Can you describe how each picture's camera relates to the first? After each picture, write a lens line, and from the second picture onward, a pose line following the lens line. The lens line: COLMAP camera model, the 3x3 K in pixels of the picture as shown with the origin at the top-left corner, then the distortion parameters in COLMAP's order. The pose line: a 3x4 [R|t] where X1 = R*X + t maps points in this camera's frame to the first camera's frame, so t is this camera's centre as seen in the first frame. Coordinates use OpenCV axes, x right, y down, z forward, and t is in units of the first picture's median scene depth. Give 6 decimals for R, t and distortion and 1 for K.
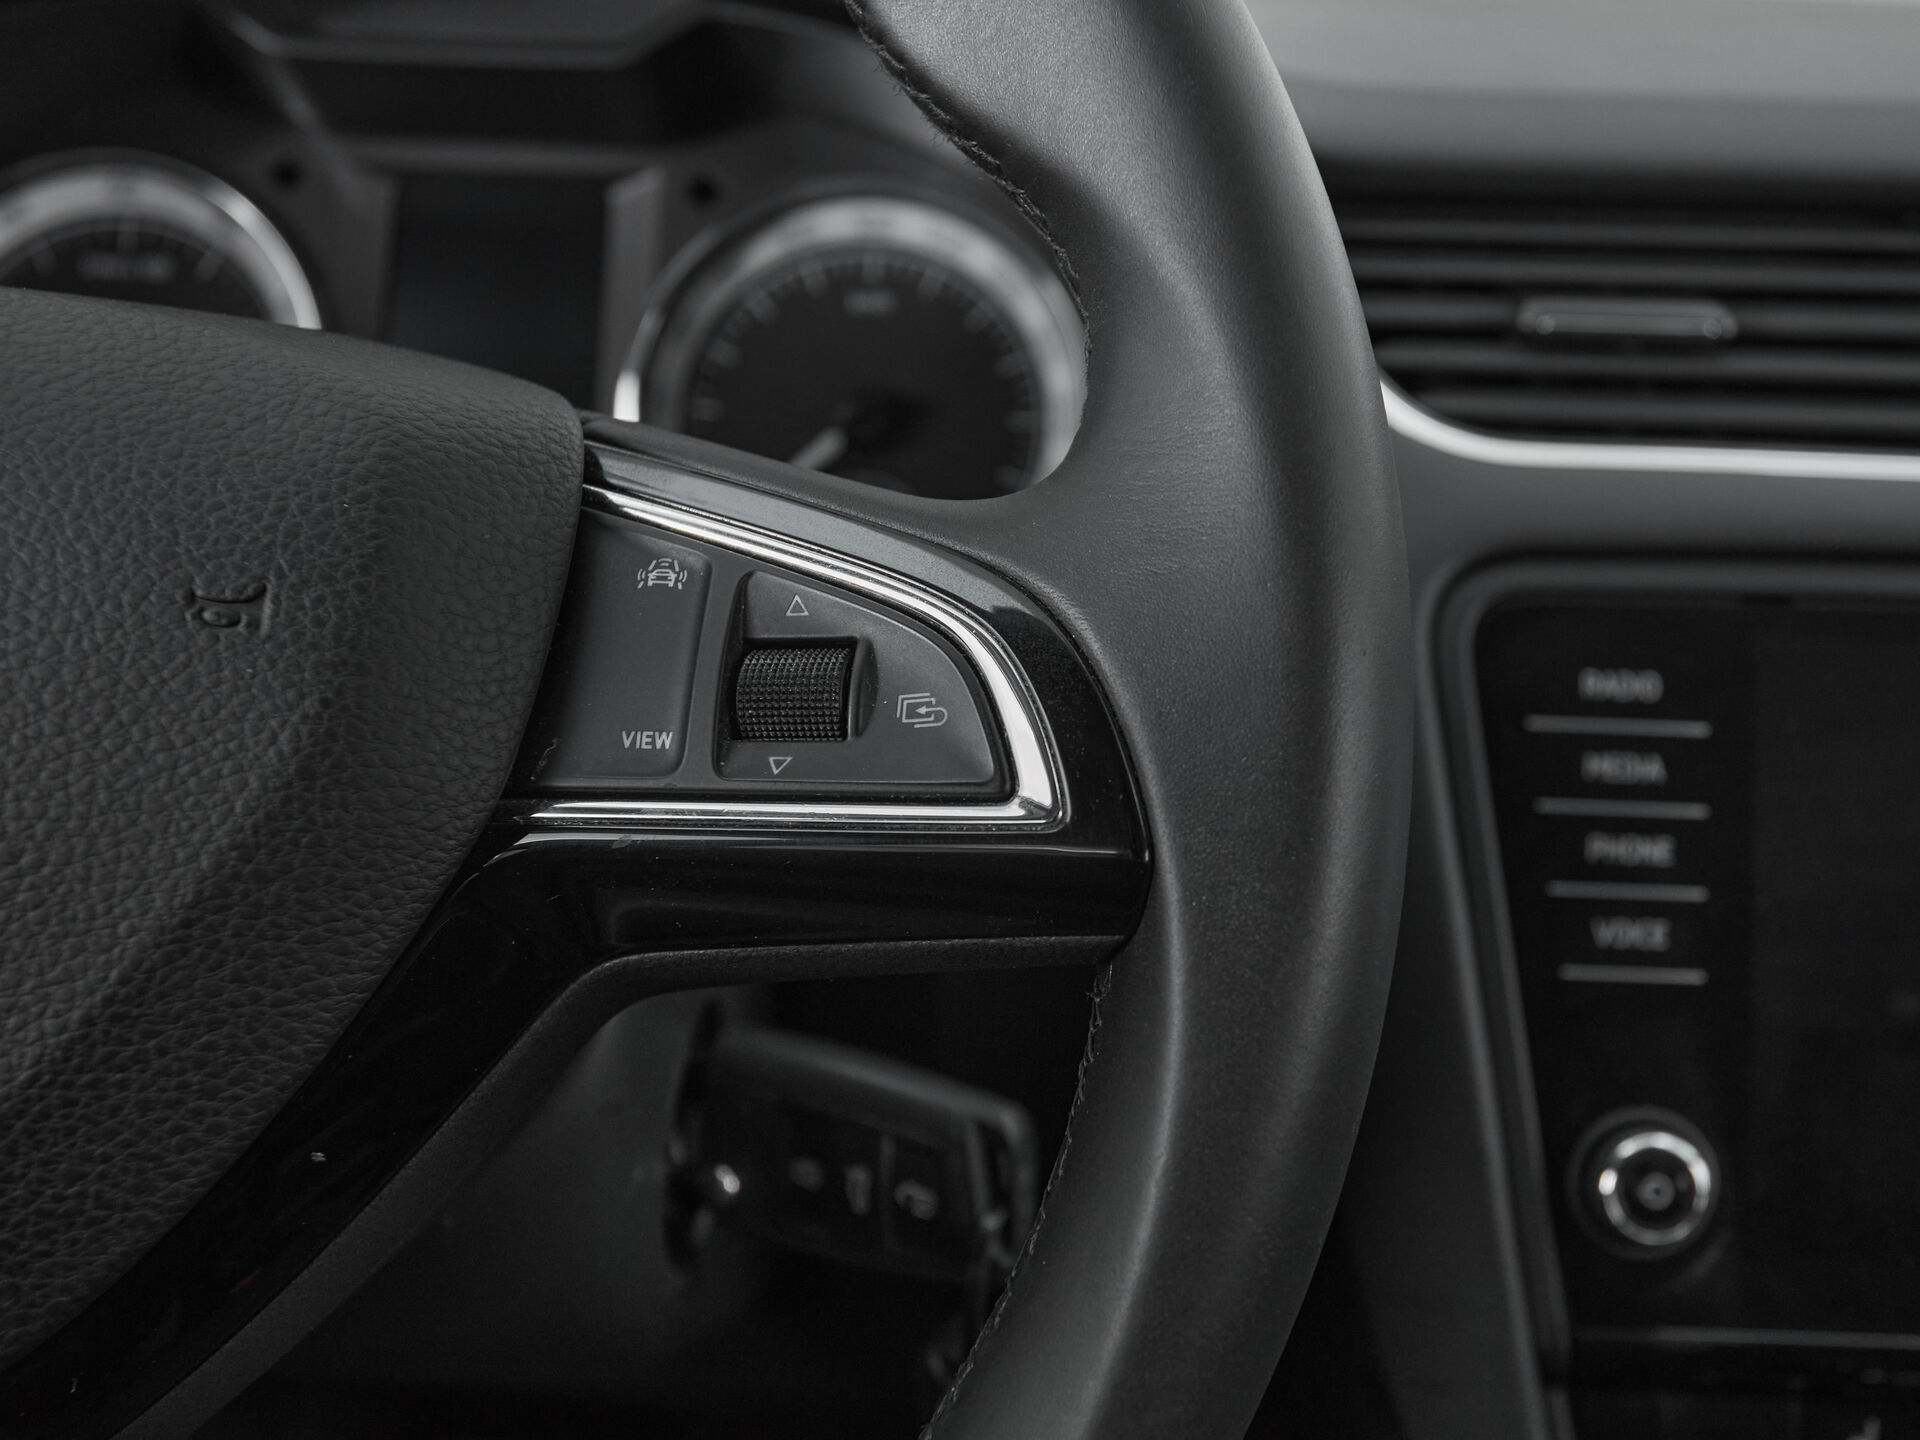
lens RADIAL K [[2143.5, 0, 1119.9], [0, 2143.5, 811.9], [0, 0, 1]] dist [-0.033777, 0.000000]
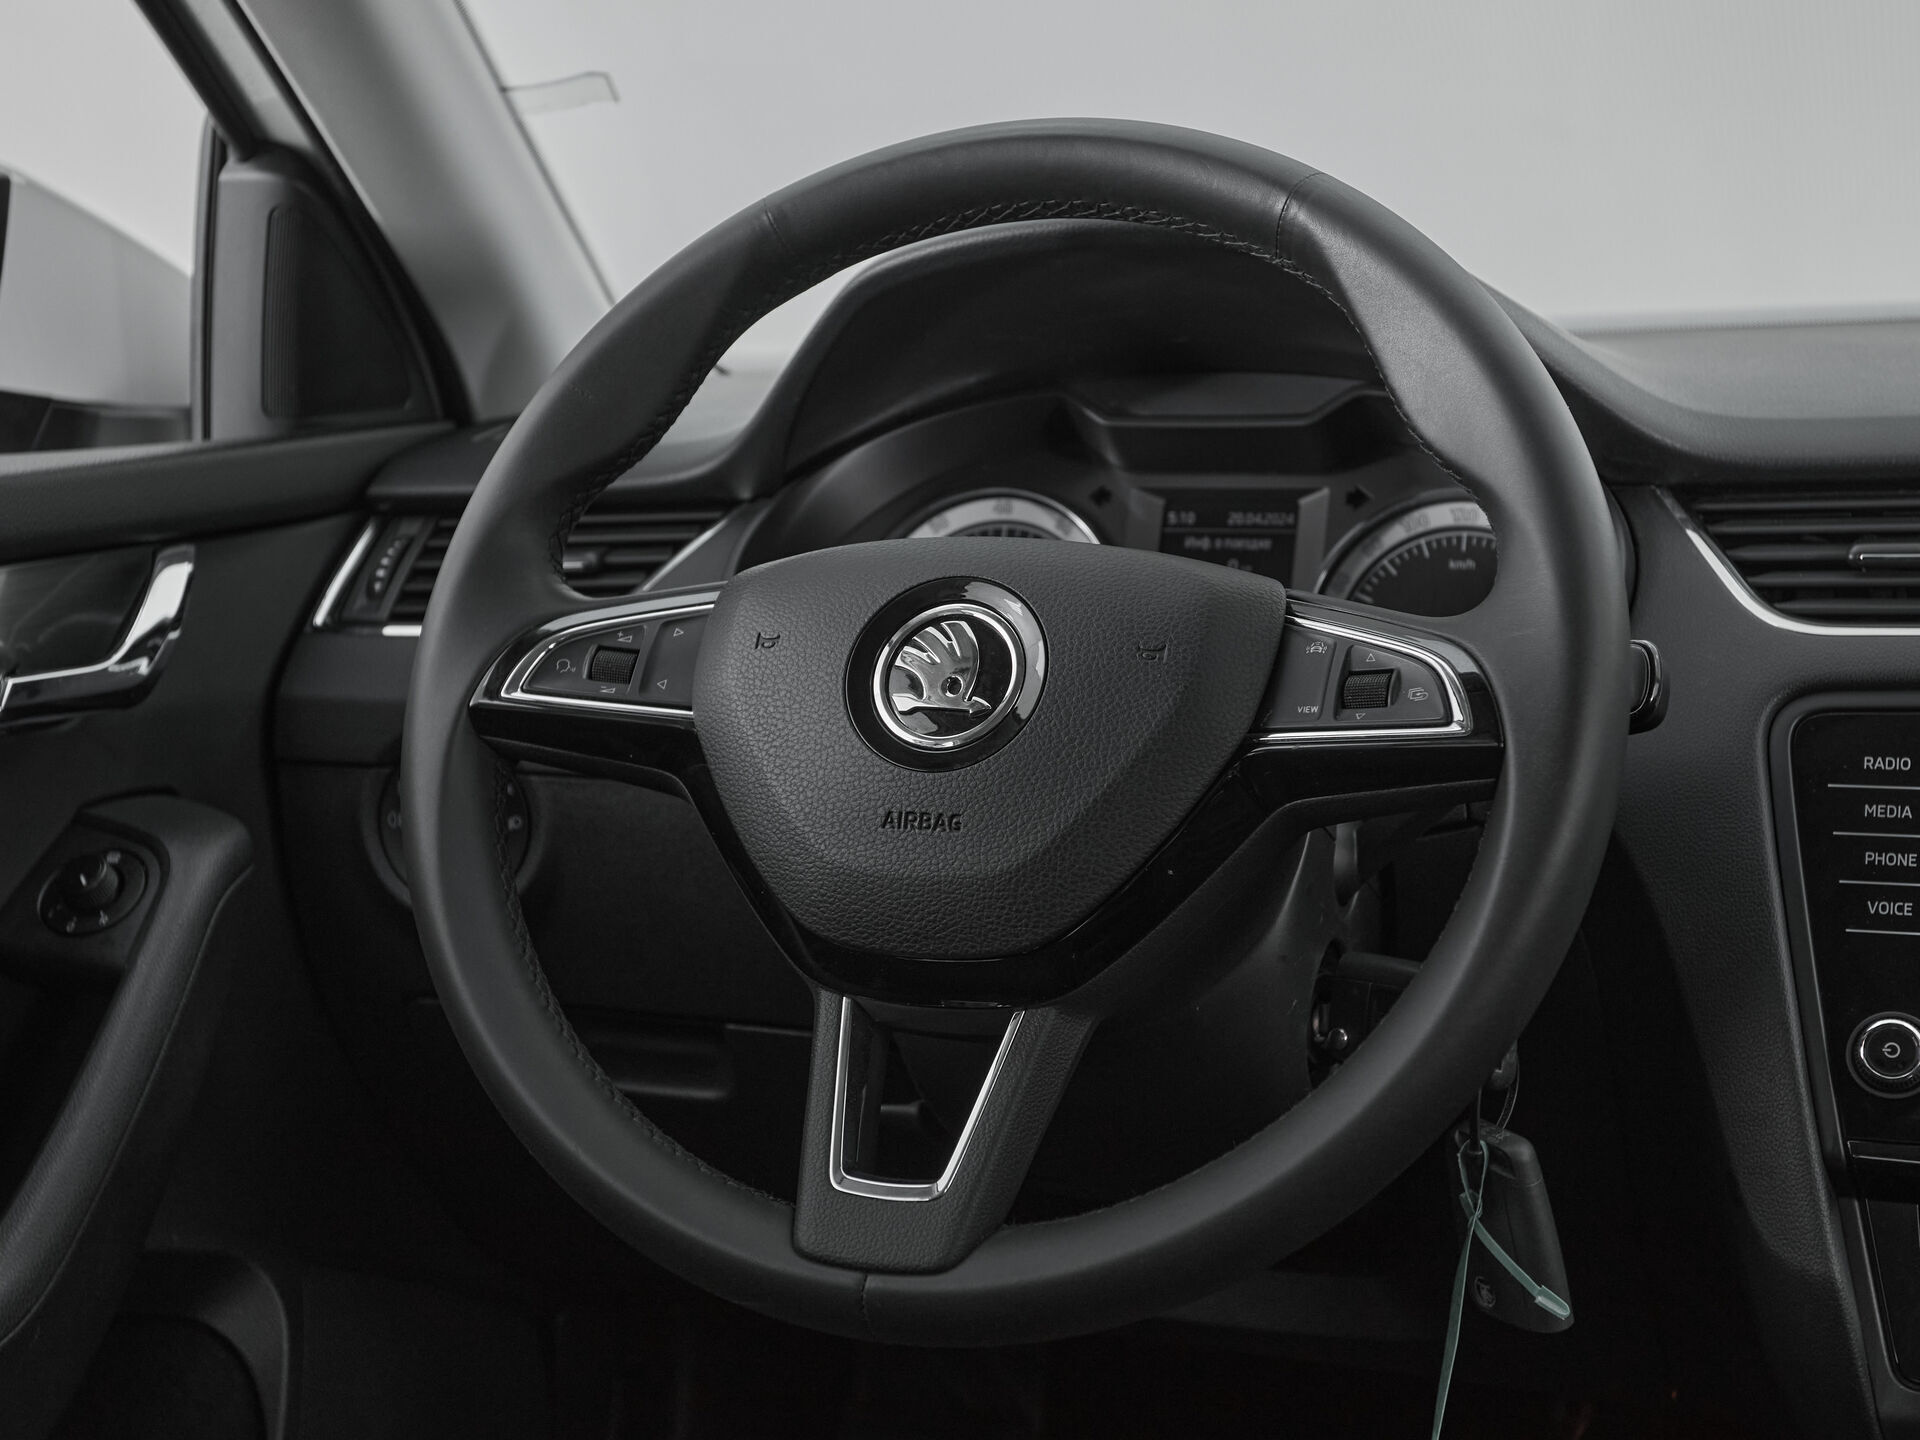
lens RADIAL K [[2952.3, 0, 855.9], [0, 2952.3, 767.0], [0, 0, 1]] dist [0.017014, 0.000000]
pose [[0.931641, -0.003464, -0.363364, 0.515478], [-0.067528, 0.980886, -0.182488, 0.667146], [0.357051, 0.194550, 0.913600, -2.217448]]
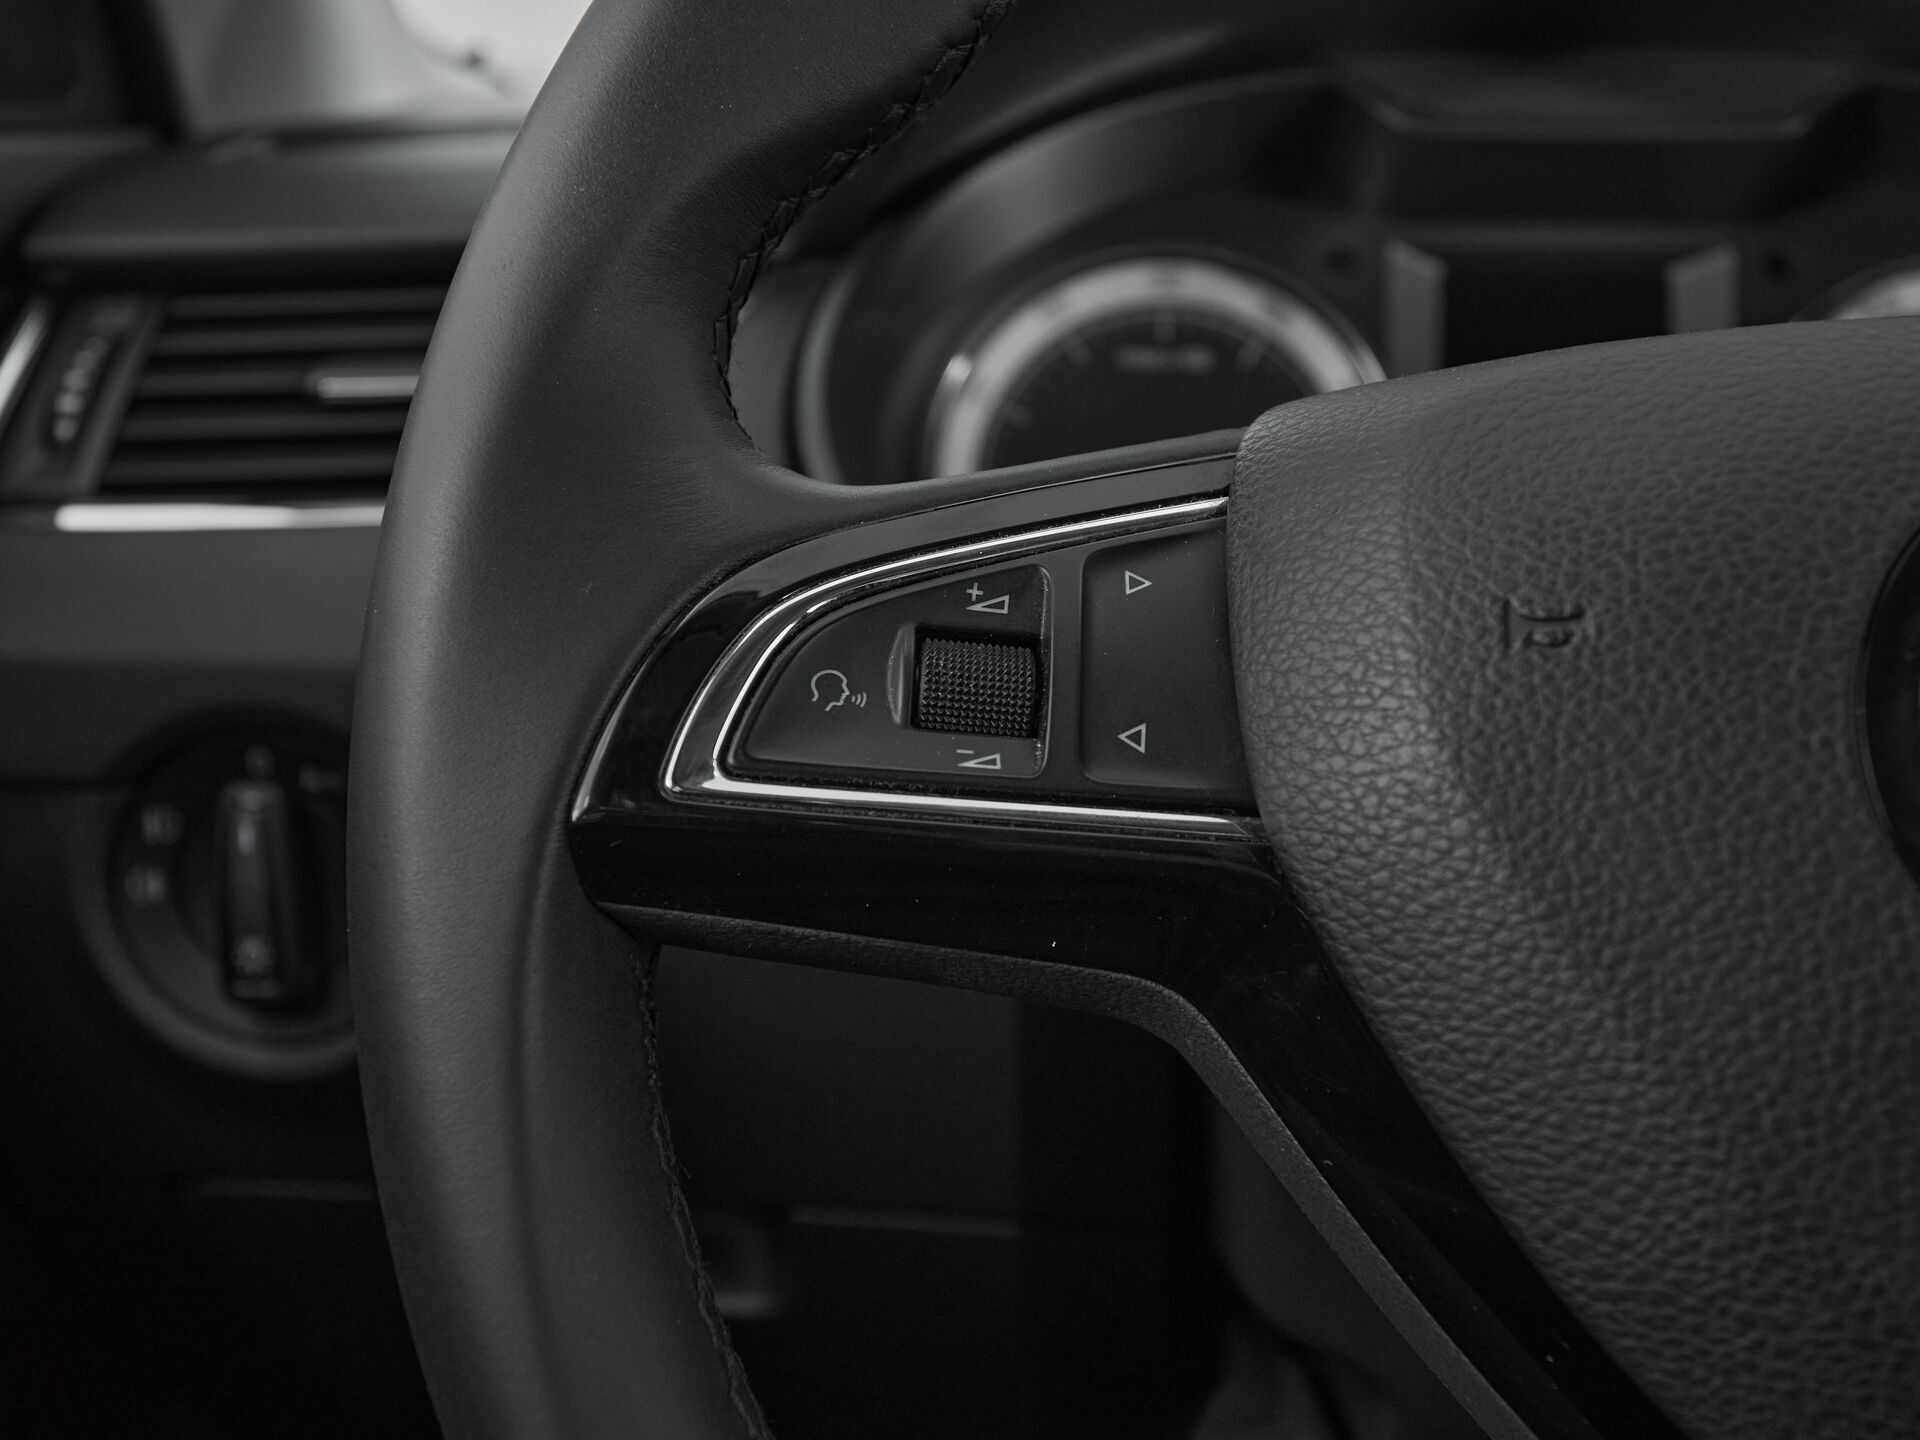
lens RADIAL K [[2143.5, 0, 904.4], [0, 2143.5, 764.0], [0, 0, 1]] dist [-0.033777, 0.000000]
pose [[0.995273, -0.016756, -0.095661, -1.015253], [0.009381, 0.996985, -0.077030, 0.010825], [0.096664, 0.075768, 0.992429, 0.040997]]
